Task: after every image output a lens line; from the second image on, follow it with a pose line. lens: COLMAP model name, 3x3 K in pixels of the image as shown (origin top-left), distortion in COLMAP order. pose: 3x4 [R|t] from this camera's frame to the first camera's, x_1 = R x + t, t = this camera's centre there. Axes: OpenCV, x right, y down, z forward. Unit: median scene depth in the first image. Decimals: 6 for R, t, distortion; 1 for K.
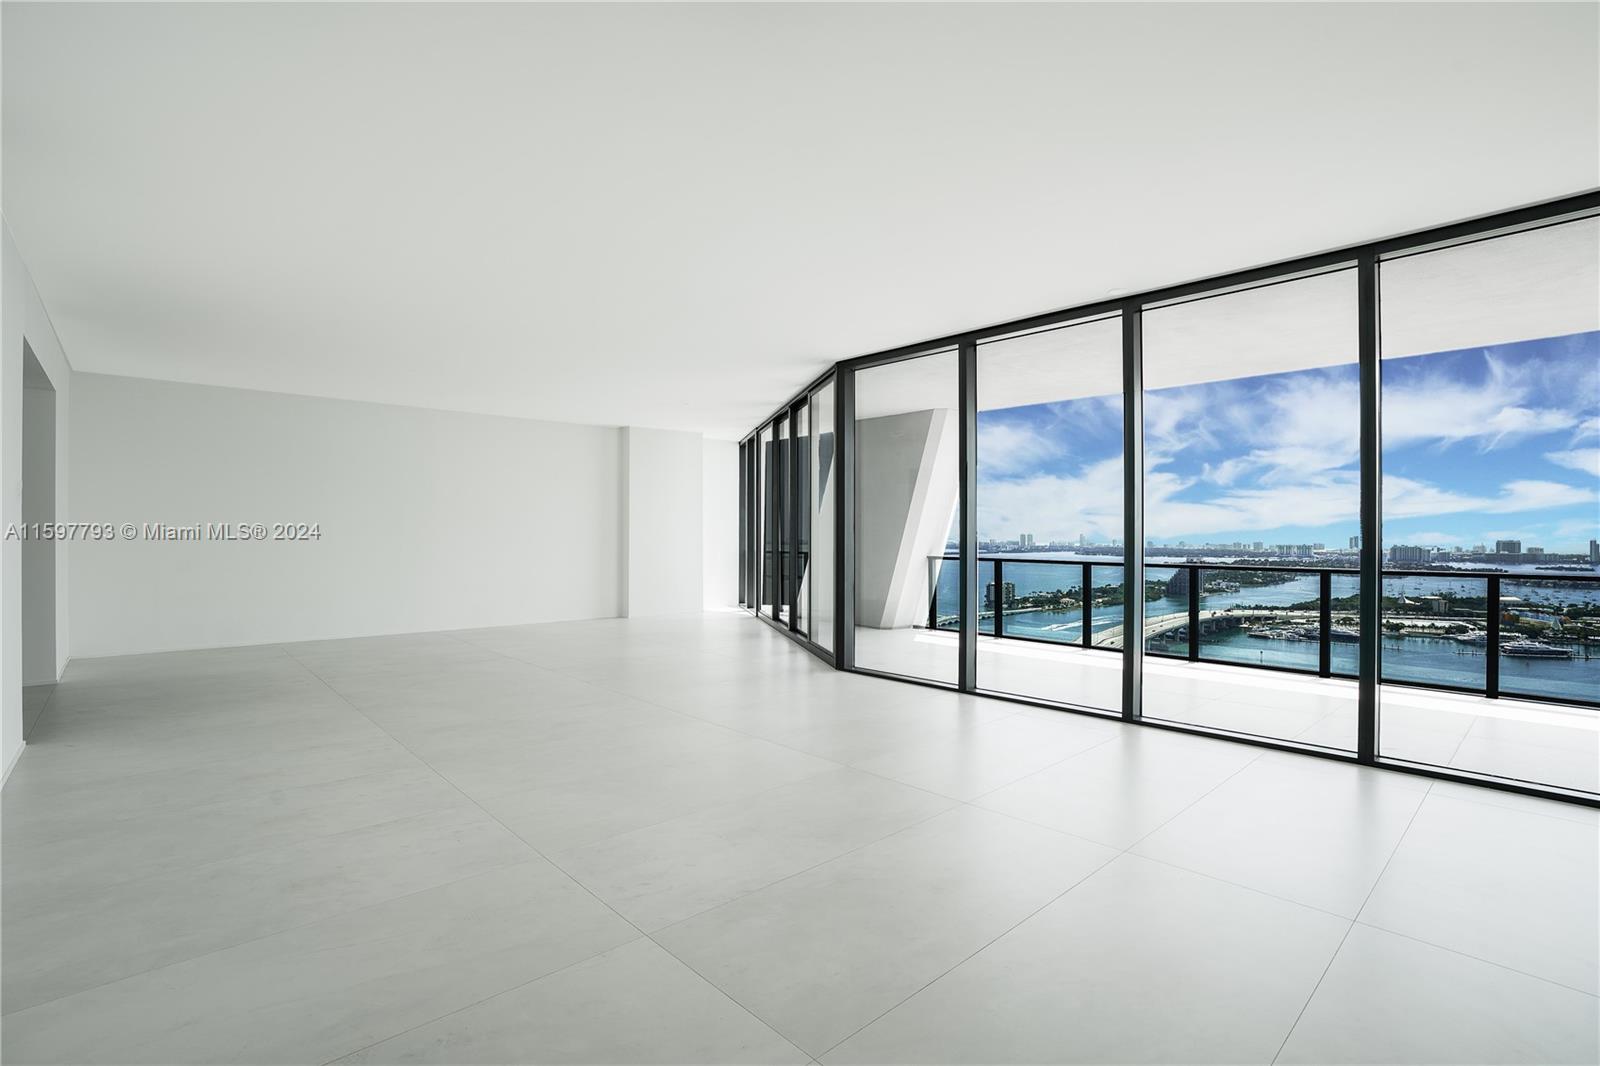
lens RADIAL K [[724.3, 0, 803.7], [0, 724.3, 535.7], [0, 0, 1]] dist [-0.001041, 0.002311]
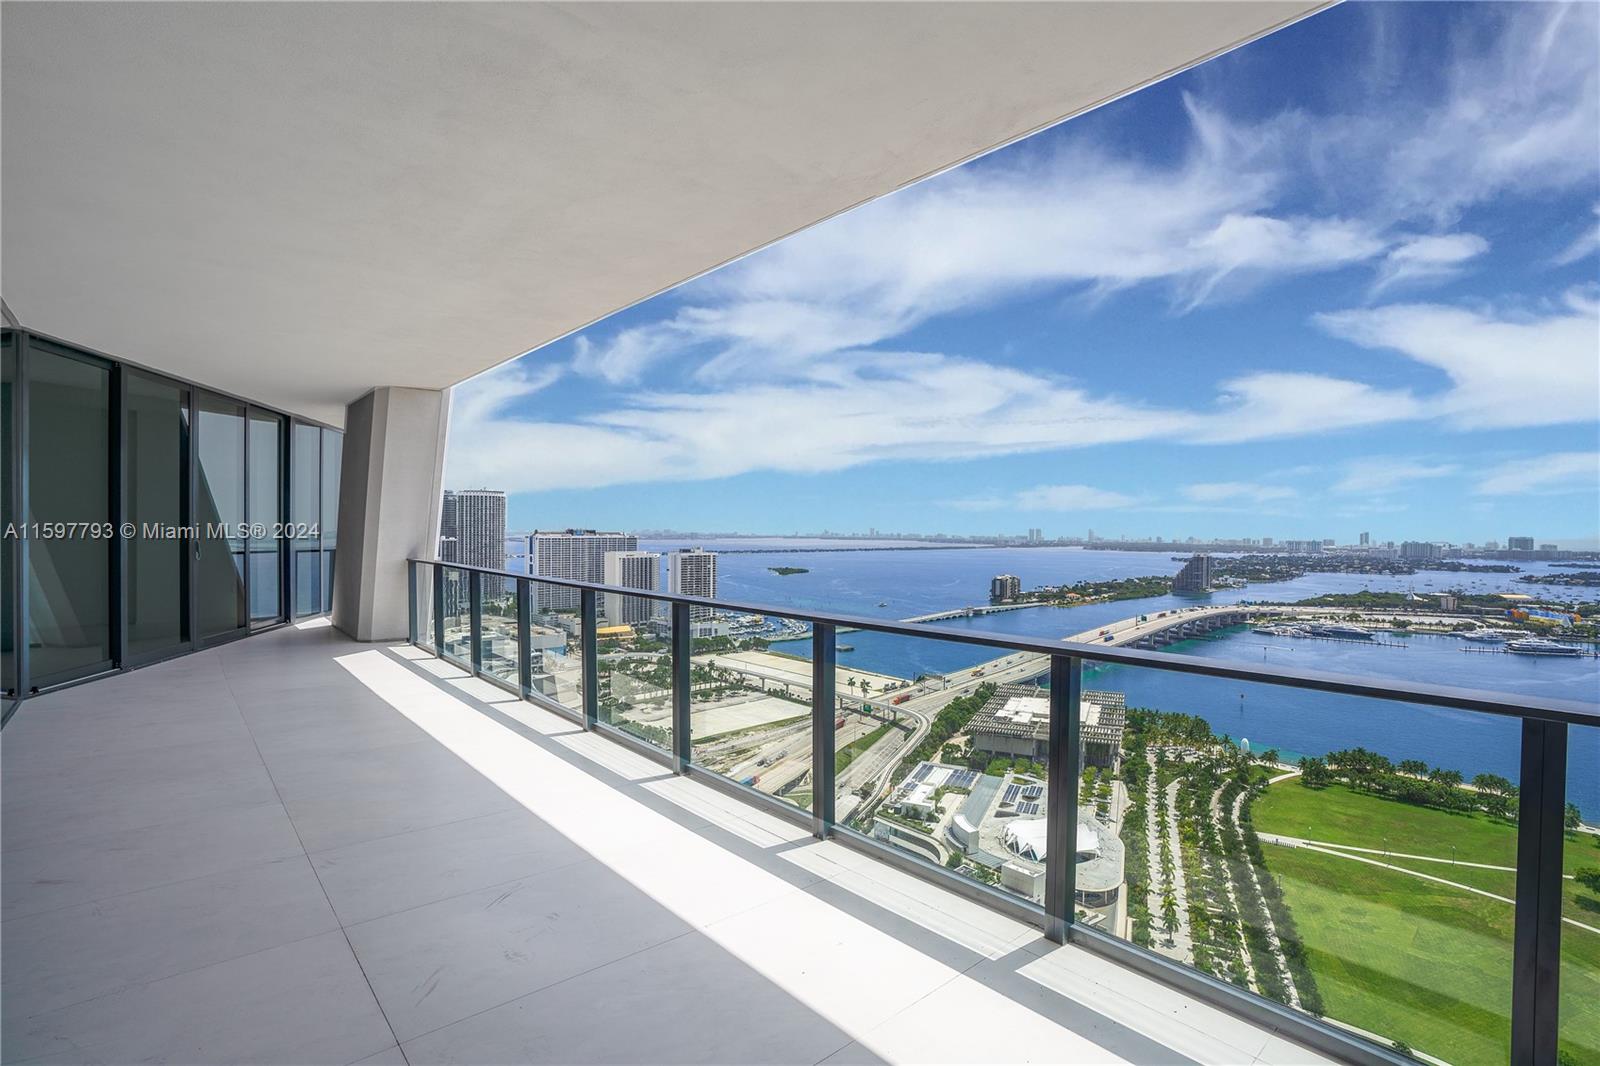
lens RADIAL K [[724.3, 0, 793.3], [0, 724.3, 535.8], [0, 0, 1]] dist [-0.001041, 0.002311]
pose [[0.999909, 0.003145, -0.013153, 0.696454], [-0.003042, 0.999964, 0.007864, 0.024688], [0.013177, -0.007823, 0.999883, 0.532543]]
